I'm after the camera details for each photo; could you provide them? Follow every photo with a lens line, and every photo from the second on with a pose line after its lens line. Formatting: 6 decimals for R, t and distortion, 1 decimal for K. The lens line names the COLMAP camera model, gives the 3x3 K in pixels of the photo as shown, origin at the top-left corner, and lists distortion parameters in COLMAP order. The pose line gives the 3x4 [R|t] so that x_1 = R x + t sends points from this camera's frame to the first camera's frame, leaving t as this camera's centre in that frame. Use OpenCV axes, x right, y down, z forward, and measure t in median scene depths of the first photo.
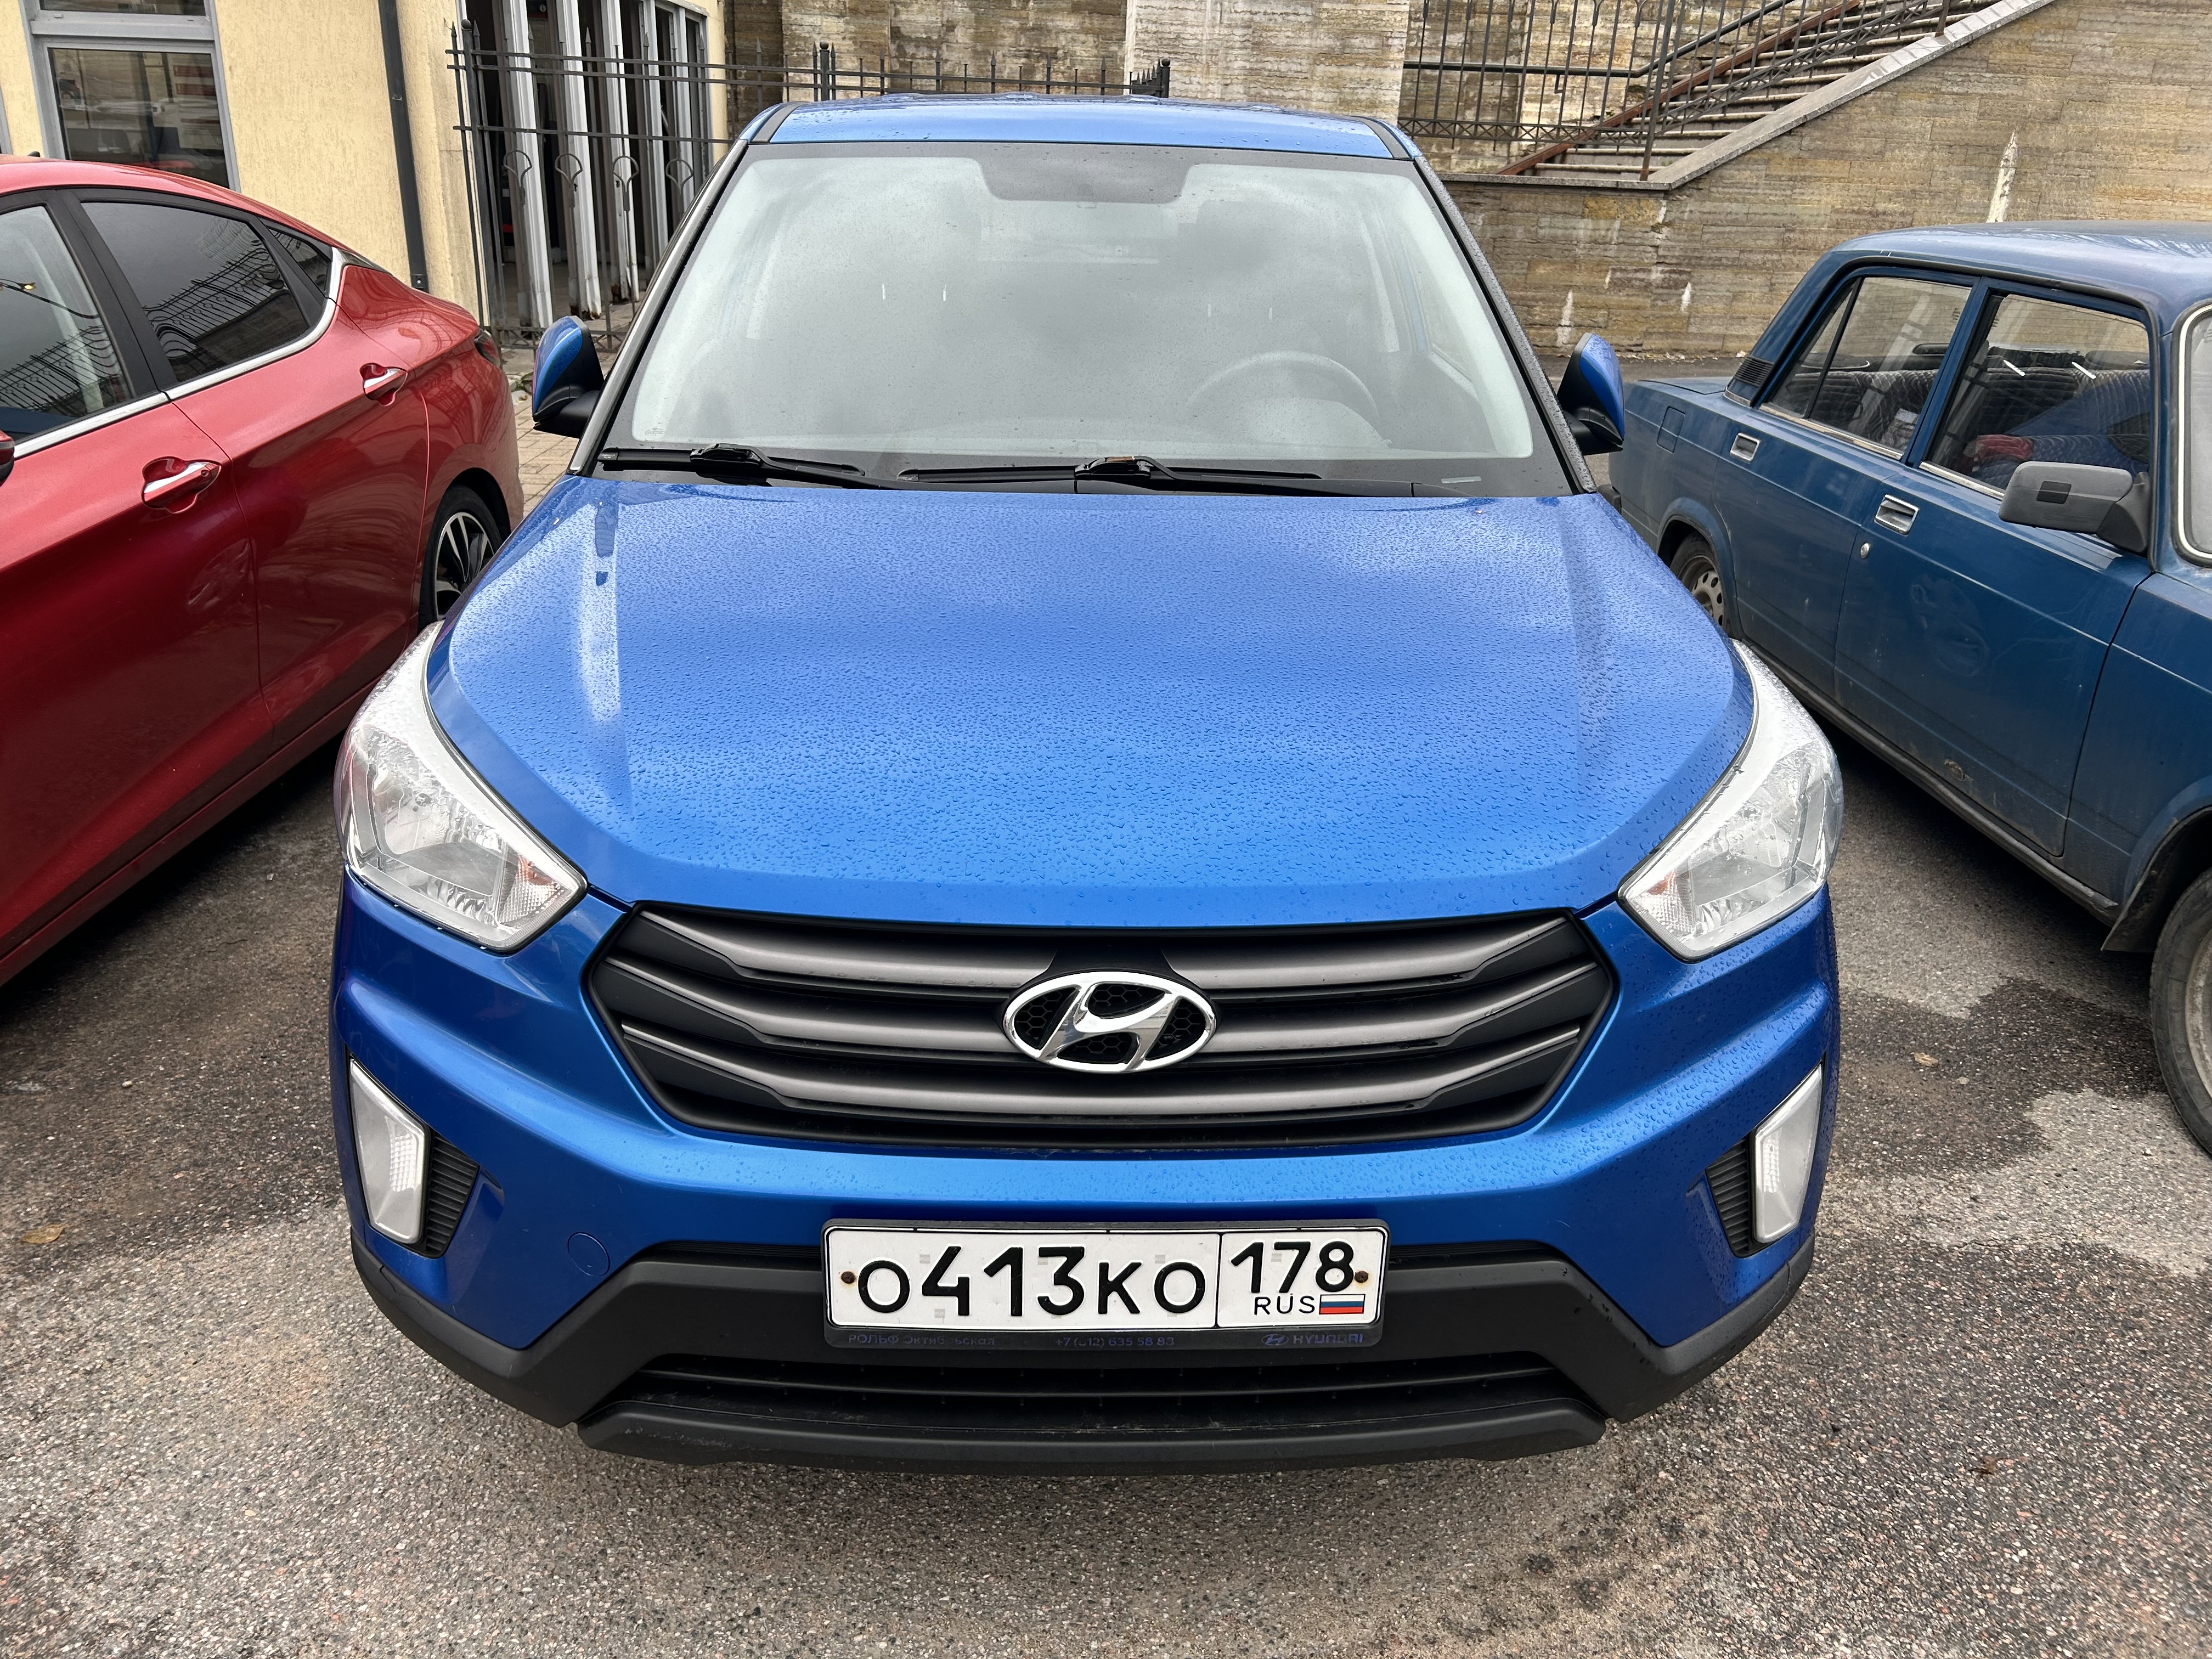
lens RADIAL K [[1679.9, 0, 1106.0], [0, 1679.9, 829.5], [0, 0, 1]] dist [0.005486, 0.000213]
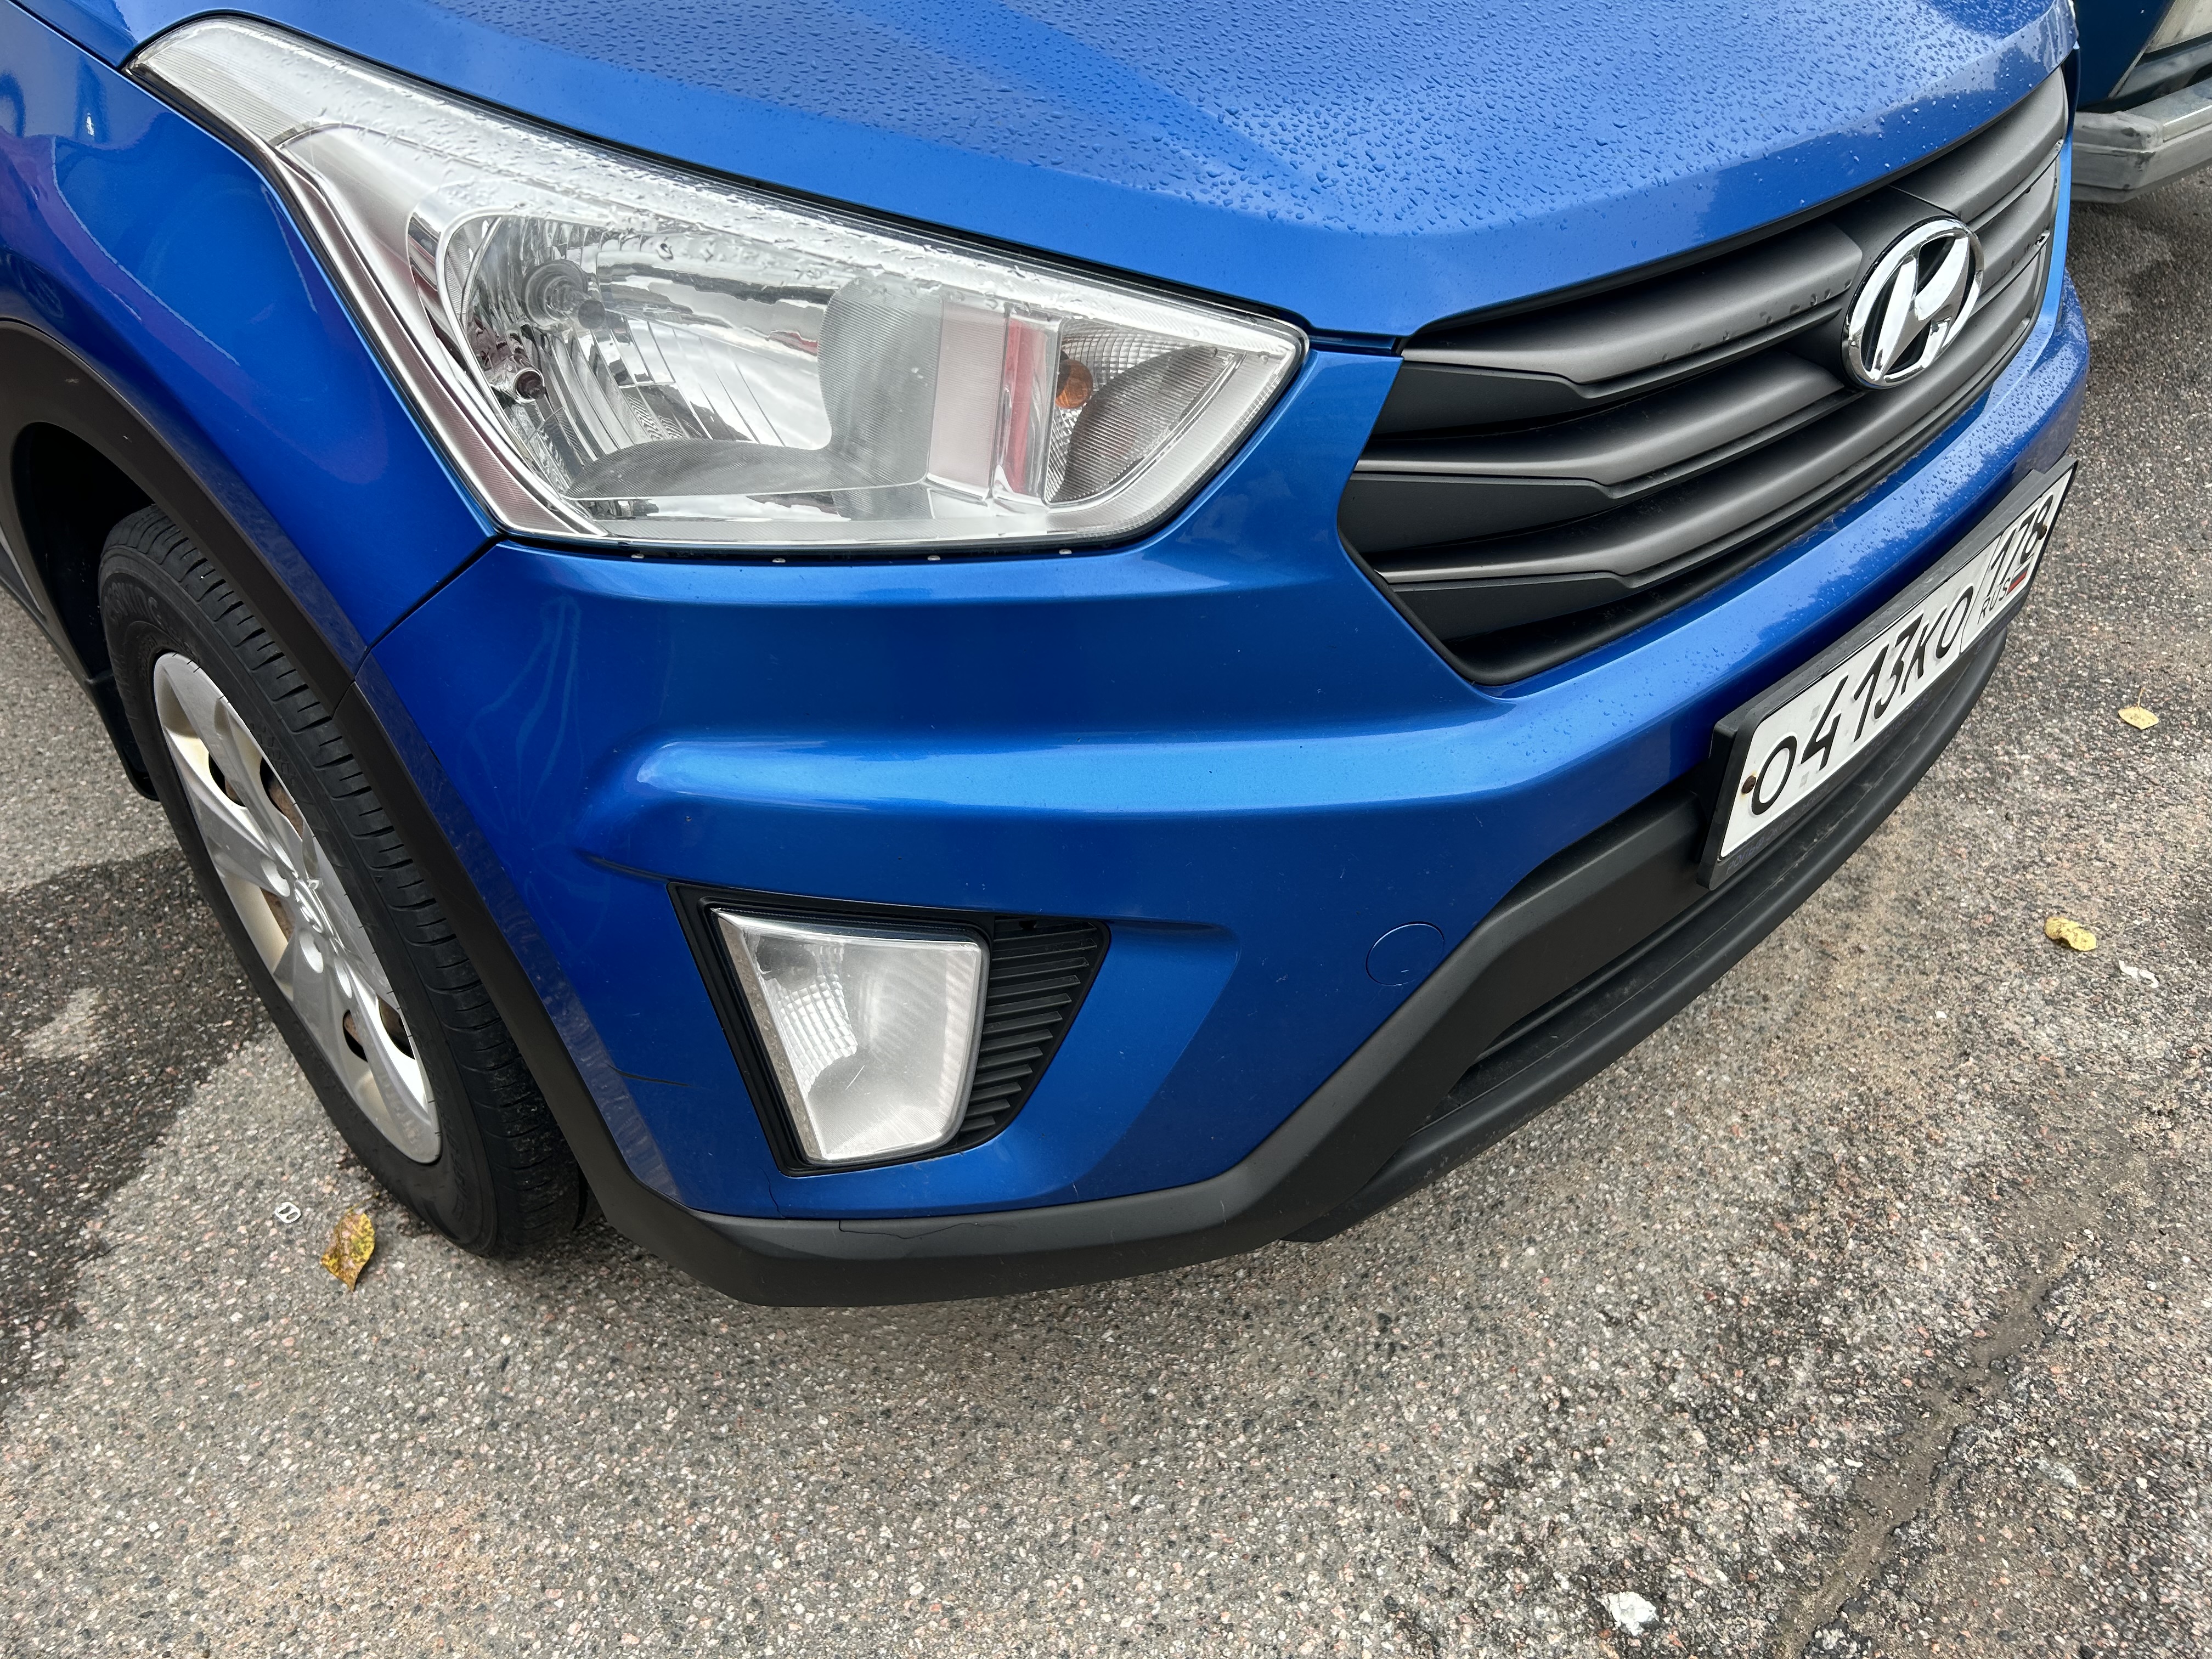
lens RADIAL K [[1679.9, 0, 1106.0], [0, 1679.9, 829.5], [0, 0, 1]] dist [0.005486, 0.000213]
pose [[0.725443, -0.436541, 0.532132, -0.104231], [0.276144, 0.892777, 0.355941, -0.005152], [-0.630458, -0.111270, 0.768207, 0.091713]]
